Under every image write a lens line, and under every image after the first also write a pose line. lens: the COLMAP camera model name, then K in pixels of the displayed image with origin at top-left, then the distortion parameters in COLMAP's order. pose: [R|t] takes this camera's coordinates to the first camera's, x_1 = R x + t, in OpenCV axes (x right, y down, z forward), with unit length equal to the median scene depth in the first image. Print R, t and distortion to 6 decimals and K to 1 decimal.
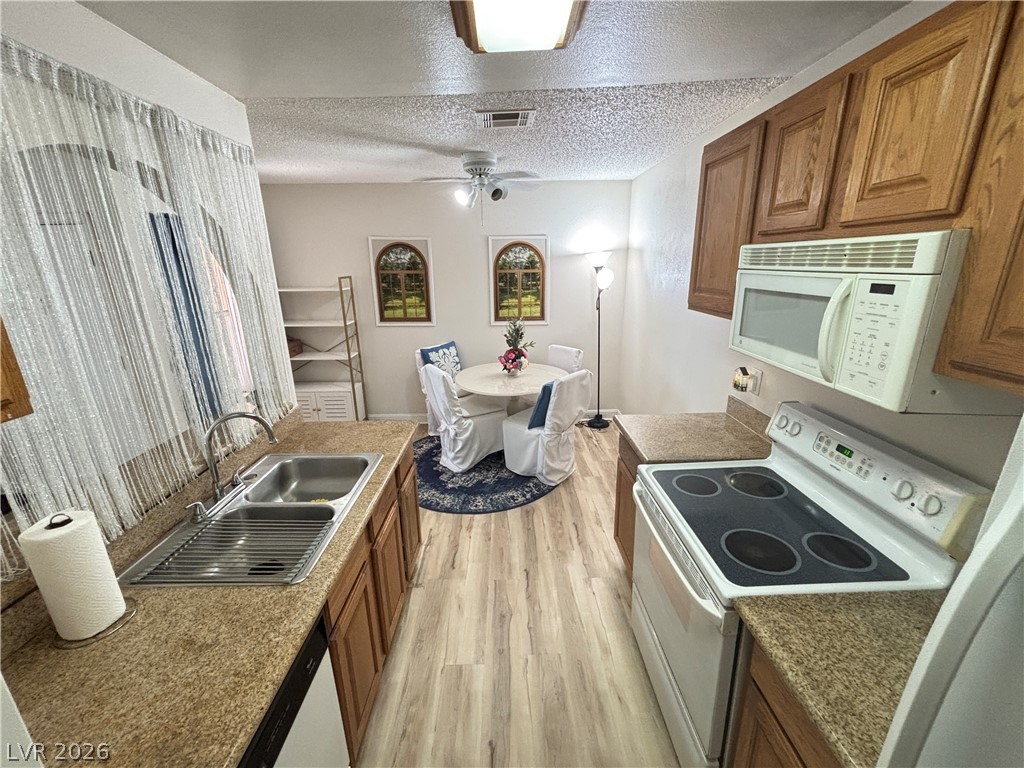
lens RADIAL K [[412.9, 0, 510.5], [0, 412.9, 384.5], [0, 0, 1]] dist [0.001639, 0.000734]
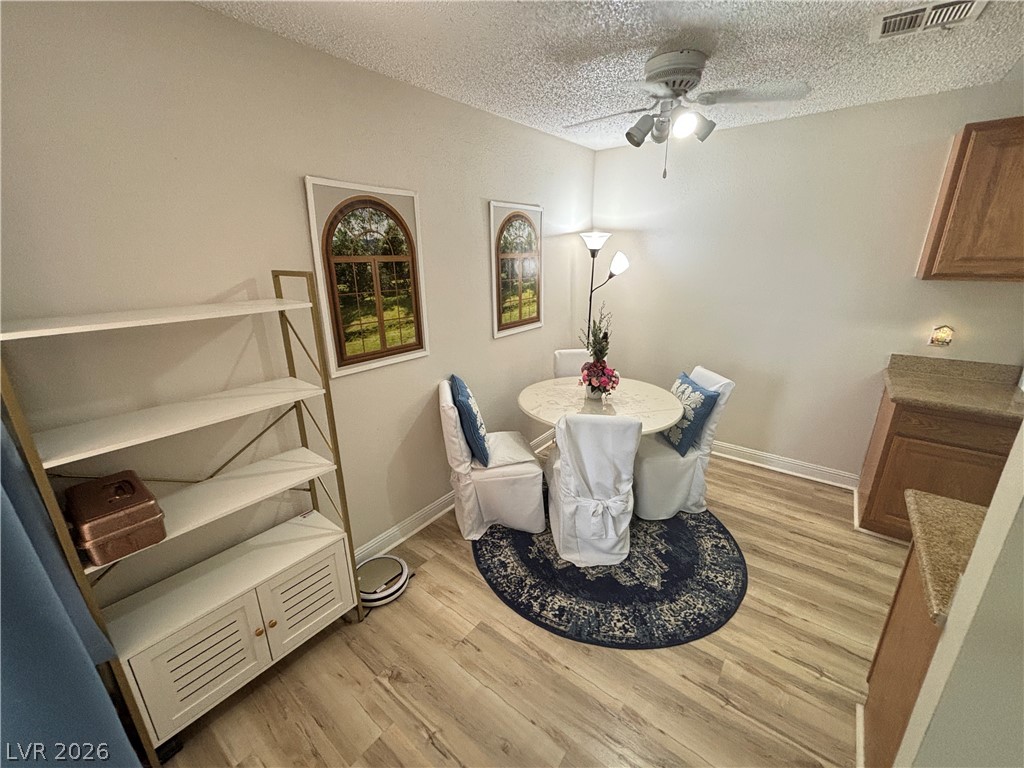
lens RADIAL K [[412.9, 0, 509.3], [0, 412.9, 384.7], [0, 0, 1]] dist [0.001639, 0.000734]
pose [[0.624929, -0.235859, 0.744201, -1.026090], [0.229037, 0.966713, 0.114050, -0.269104], [-0.746329, 0.099176, 0.658147, 1.047401]]
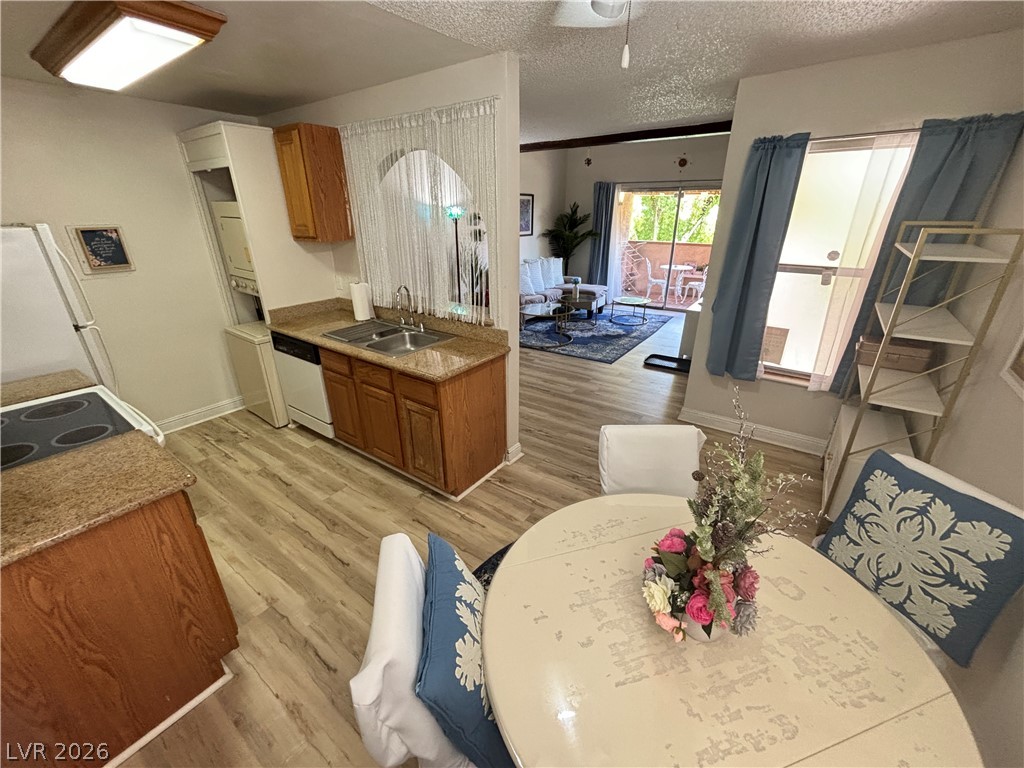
lens RADIAL K [[412.9, 0, 511.5], [0, 412.9, 384.5], [0, 0, 1]] dist [0.001639, 0.000734]
pose [[-0.595257, 0.335058, -0.730346, 0.373061], [-0.212778, 0.810744, 0.545362, -0.457719], [0.774852, 0.480032, -0.411308, 1.557867]]
